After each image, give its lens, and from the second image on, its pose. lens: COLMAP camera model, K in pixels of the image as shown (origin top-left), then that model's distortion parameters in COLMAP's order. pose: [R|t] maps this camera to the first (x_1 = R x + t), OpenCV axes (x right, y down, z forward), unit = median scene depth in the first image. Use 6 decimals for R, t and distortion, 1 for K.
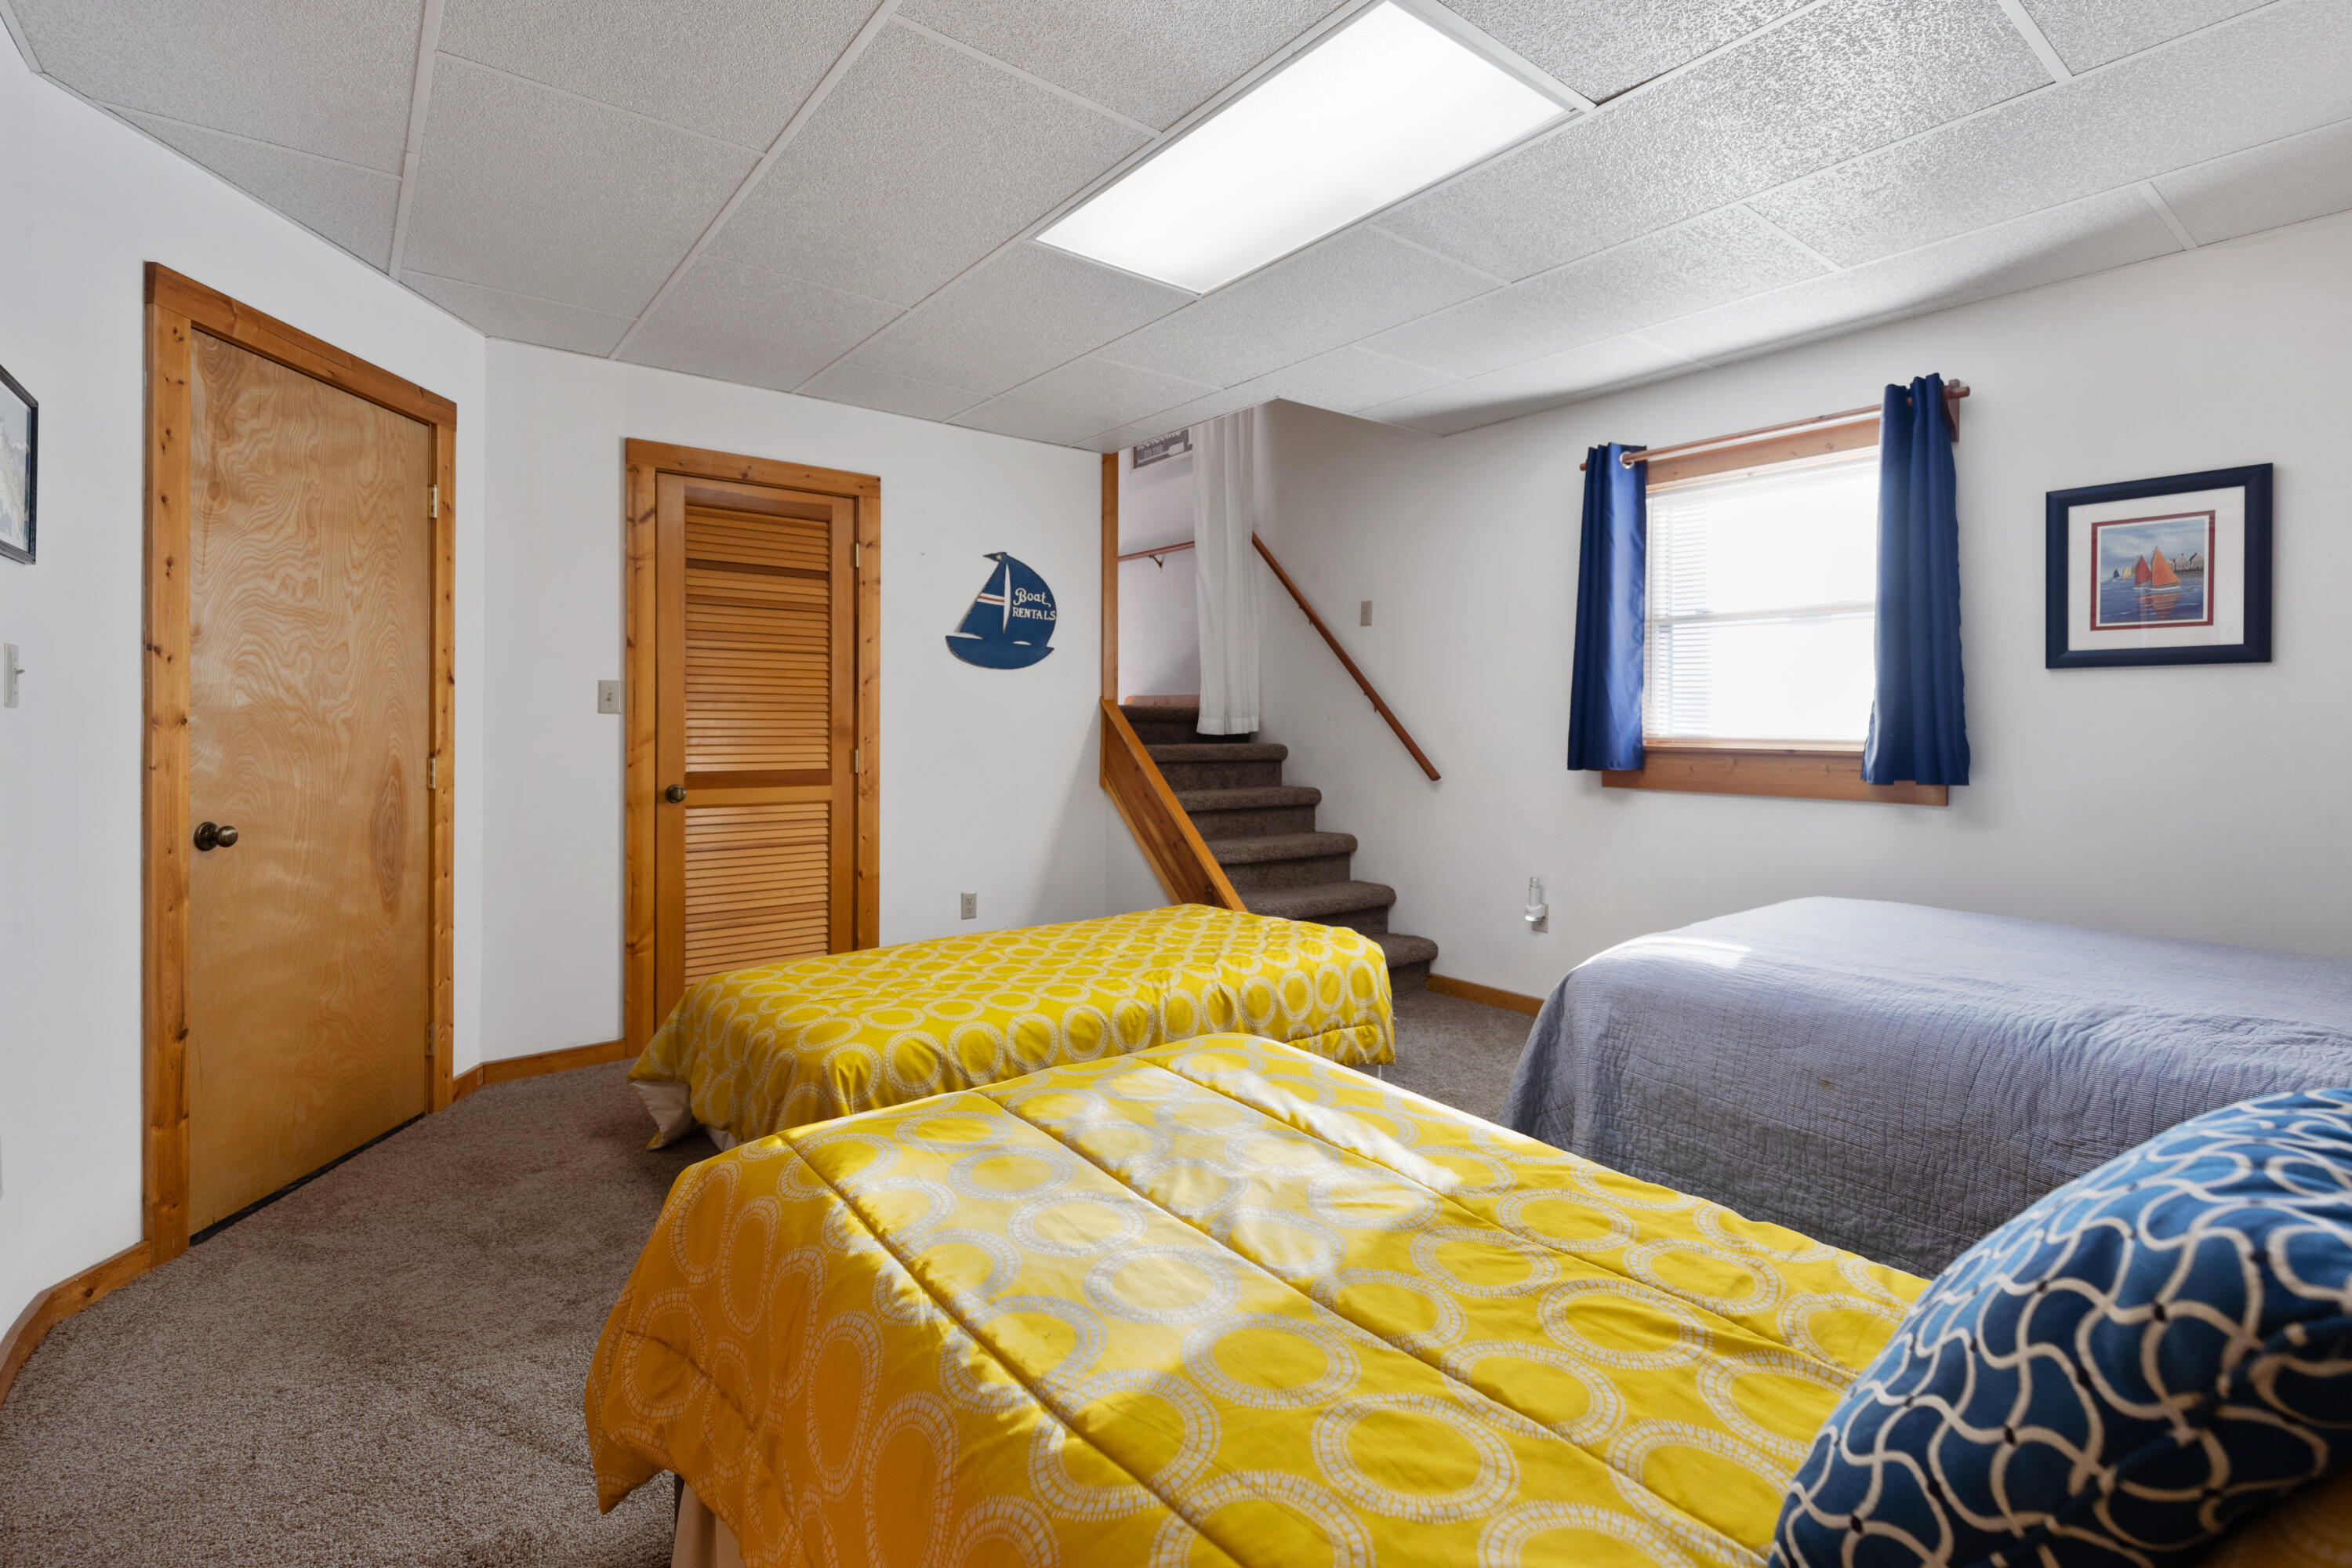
lens RADIAL K [[1068.8, 0, 1174.7], [0, 1068.8, 740.6], [0, 0, 1]] dist [0.002723, 0.000001]
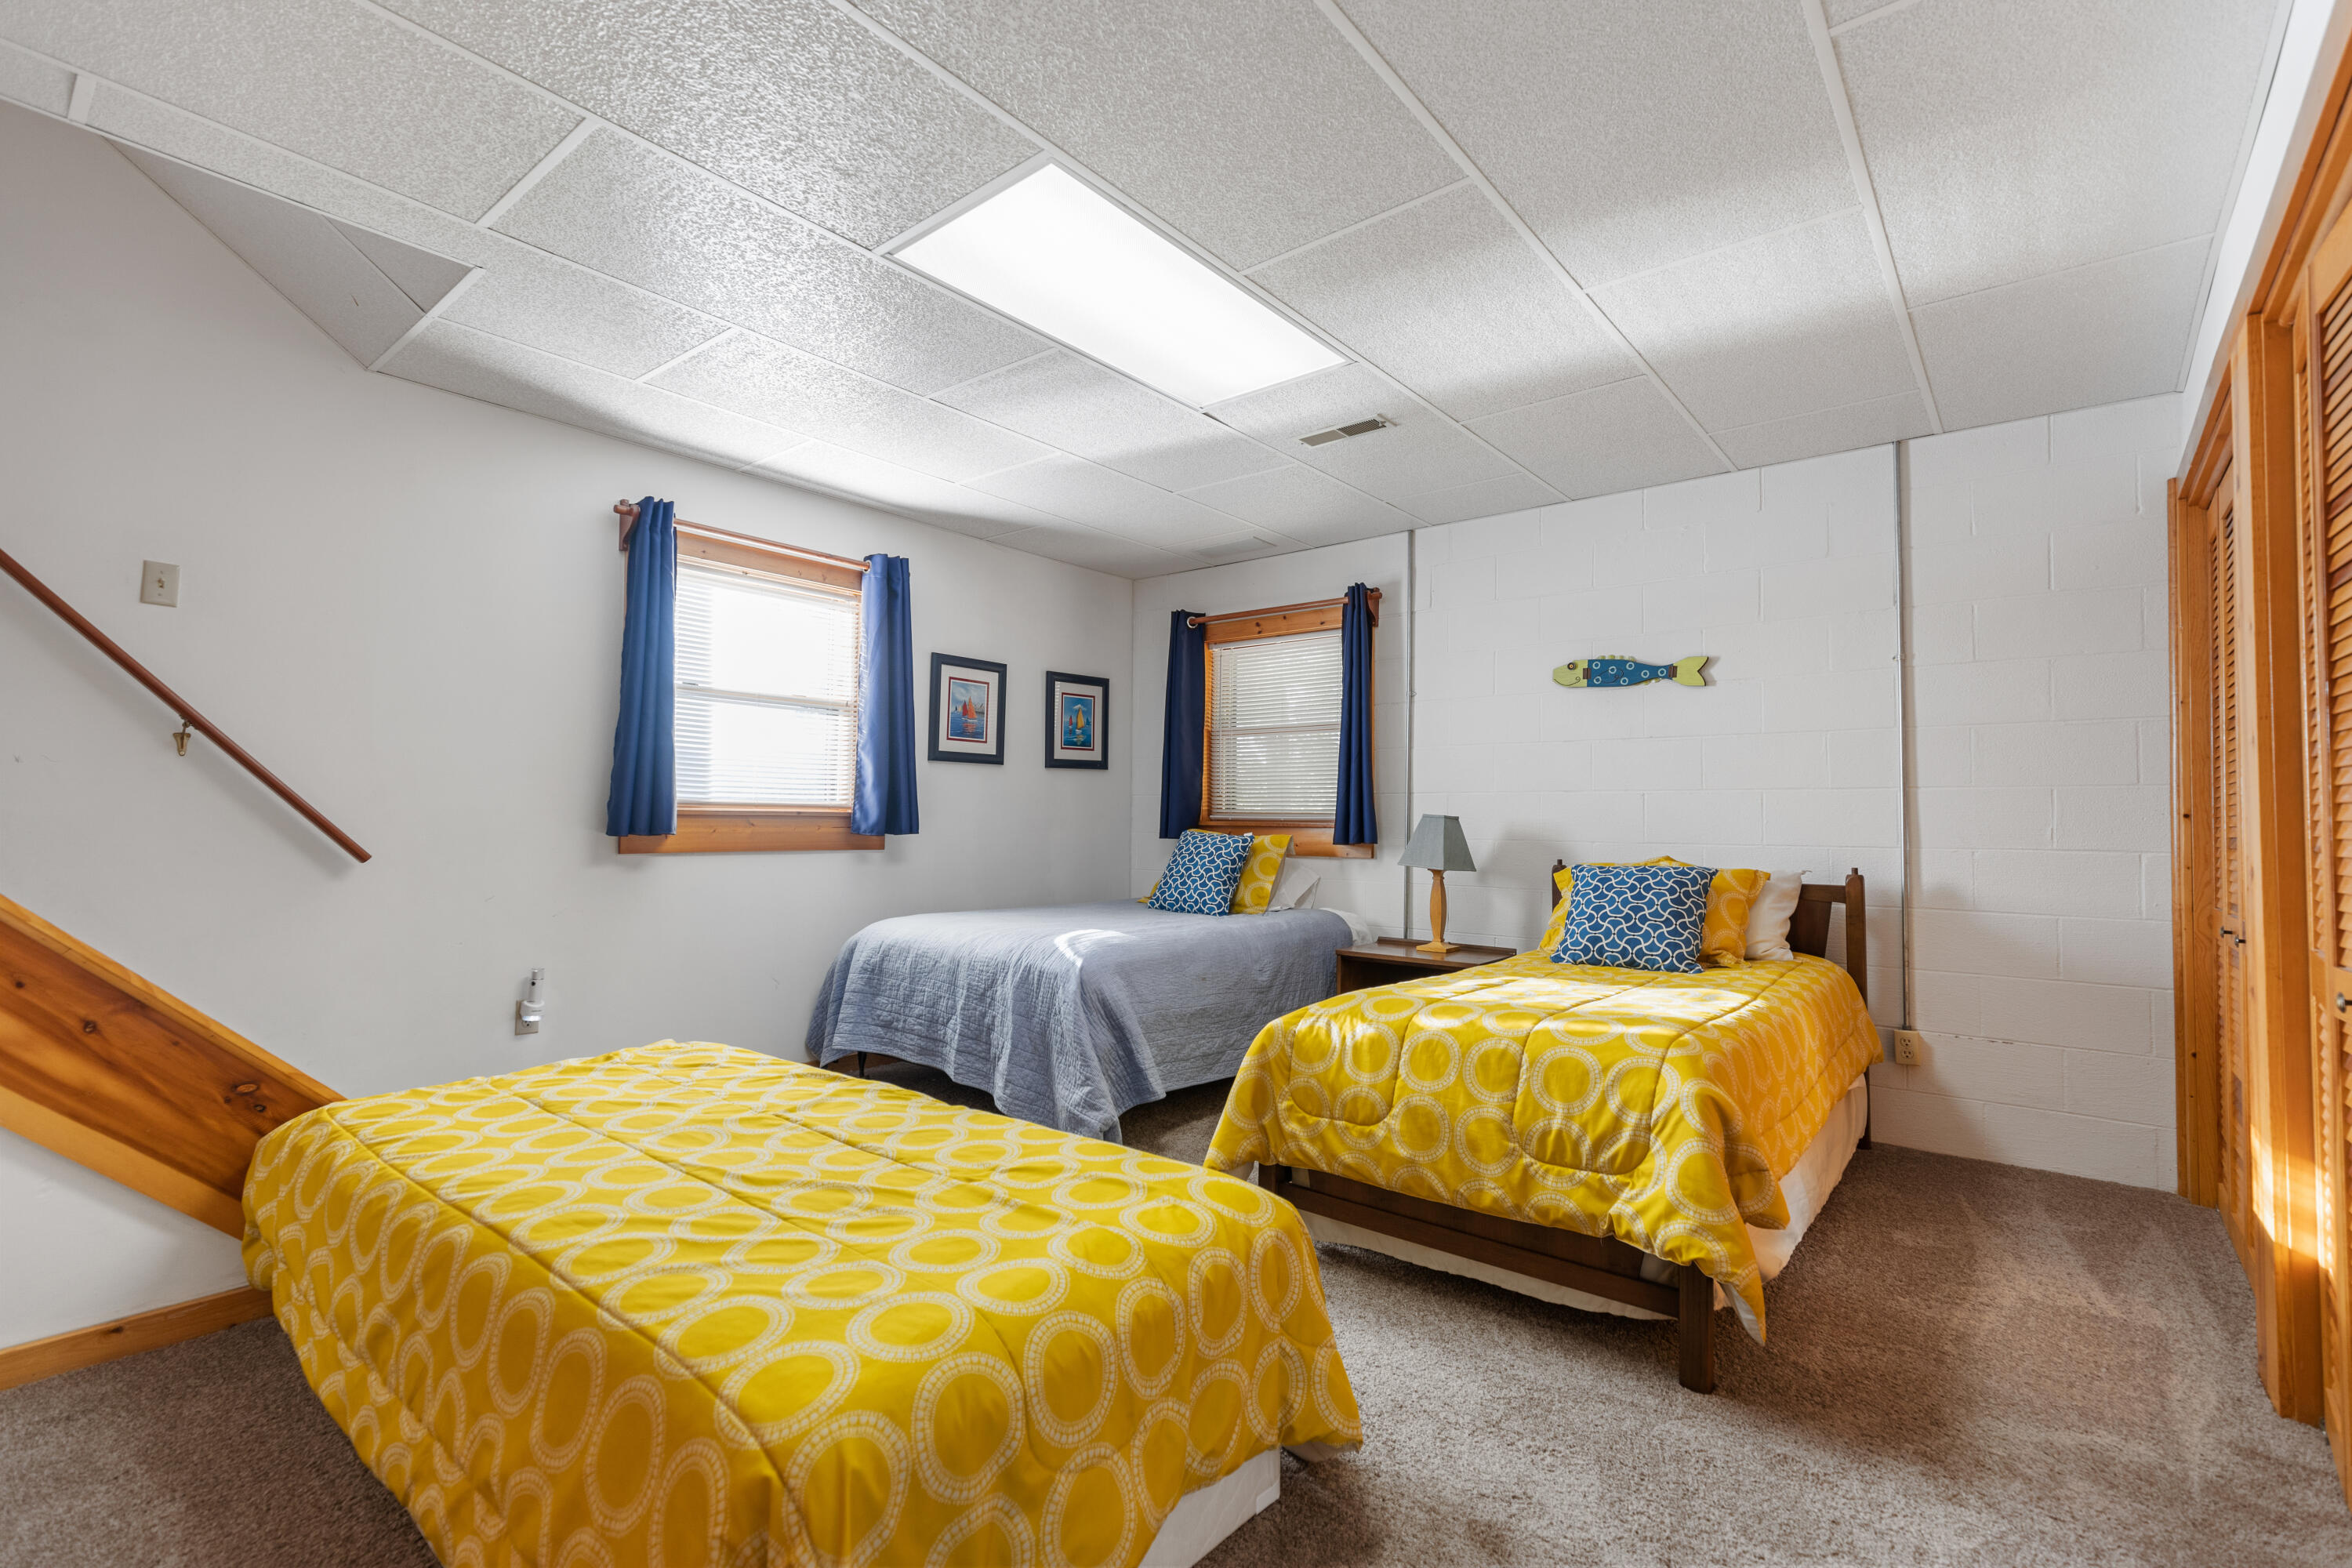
lens RADIAL K [[1071.2, 0, 1170.1], [0, 1071.2, 809.1], [0, 0, 1]] dist [0.012443, -0.000536]
pose [[-0.206801, -0.011715, 0.978313, -0.822401], [-0.009447, 0.999906, 0.009977, -0.014683], [-0.978337, -0.007179, -0.206892, 0.960996]]
